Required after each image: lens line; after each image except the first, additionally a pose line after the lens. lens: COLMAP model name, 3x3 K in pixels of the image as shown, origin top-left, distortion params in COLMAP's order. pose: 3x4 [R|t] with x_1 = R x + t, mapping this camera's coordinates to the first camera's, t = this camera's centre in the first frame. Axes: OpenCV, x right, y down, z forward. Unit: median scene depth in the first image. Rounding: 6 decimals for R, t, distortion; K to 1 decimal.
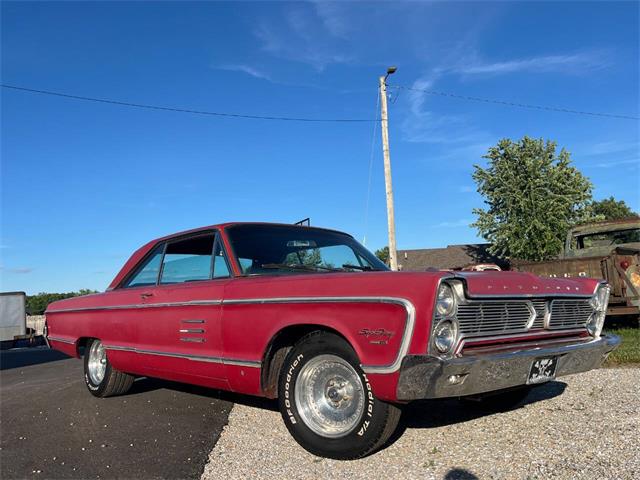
lens RADIAL K [[597.0, 0, 323.8], [0, 597.0, 228.6], [0, 0, 1]] dist [0.025456, 0.002164]
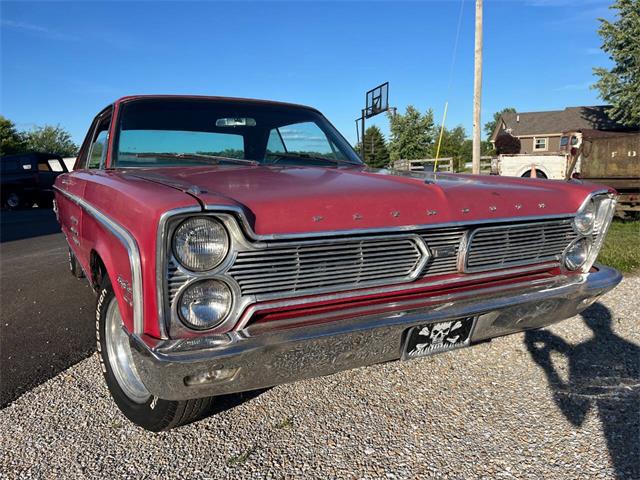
lens RADIAL K [[530.6, 0, 318.1], [0, 530.6, 250.8], [0, 0, 1]] dist [0.091313, -0.147875]
pose [[0.972731, 0.056190, -0.225026, 0.353951], [0.010480, 0.958571, 0.284661, -0.017829], [0.231699, -0.279257, 0.931843, 0.449689]]
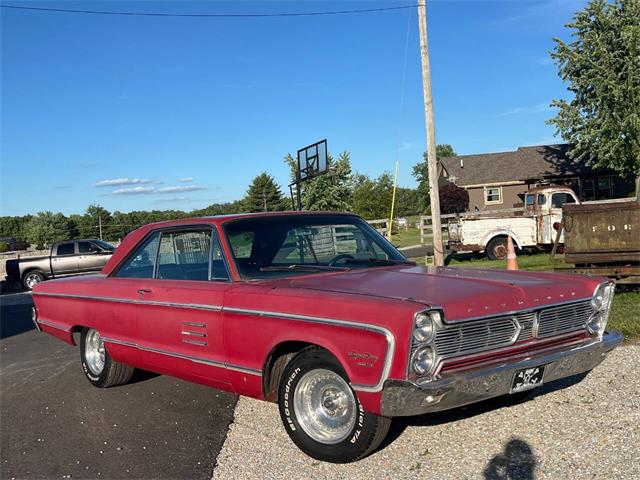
lens RADIAL K [[803.4, 0, 320.0], [0, 803.4, 240.0], [0, 0, 1]] dist [0.136899, -0.590540]
pose [[0.998562, -0.023161, -0.048345, 0.073689], [0.030201, 0.988165, 0.150390, -0.223578], [0.044290, -0.151634, 0.987444, -0.371307]]
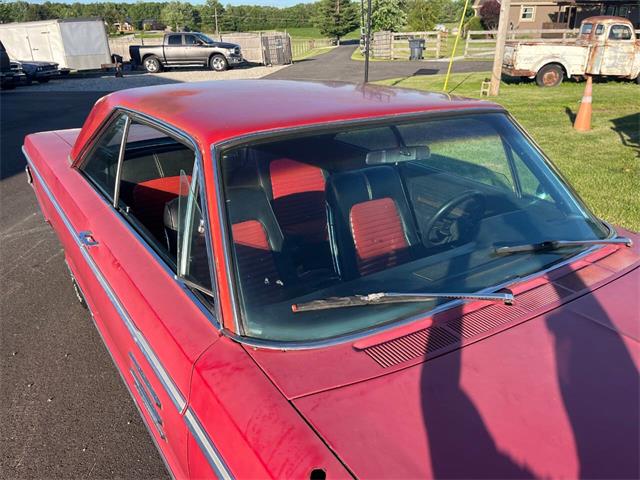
lens RADIAL K [[530.6, 0, 318.1], [0, 530.6, 250.8], [0, 0, 1]] dist [0.091313, -0.147875]
pose [[0.988170, 0.094141, -0.121069, -0.056215], [-0.019425, 0.859899, 0.510094, -0.176492], [0.152128, -0.501708, 0.851555, 0.878781]]
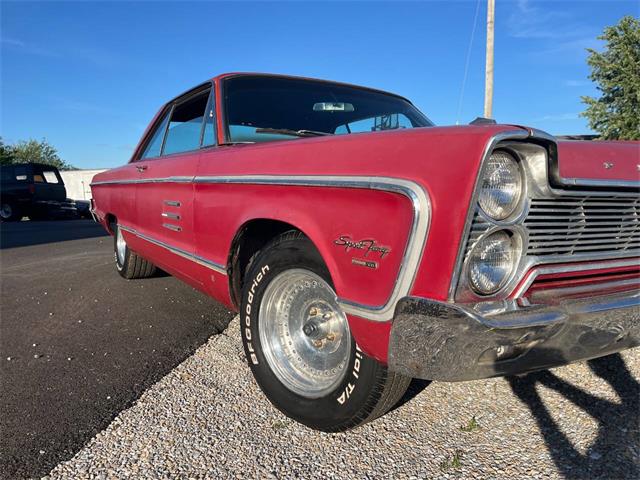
lens RADIAL K [[530.6, 0, 318.1], [0, 530.6, 250.8], [0, 0, 1]] dist [0.091313, -0.147875]
pose [[0.980024, 0.063807, -0.188364, 0.119180], [-0.016682, 0.970172, 0.241844, 0.056530], [0.198177, -0.233871, 0.951856, 0.463873]]
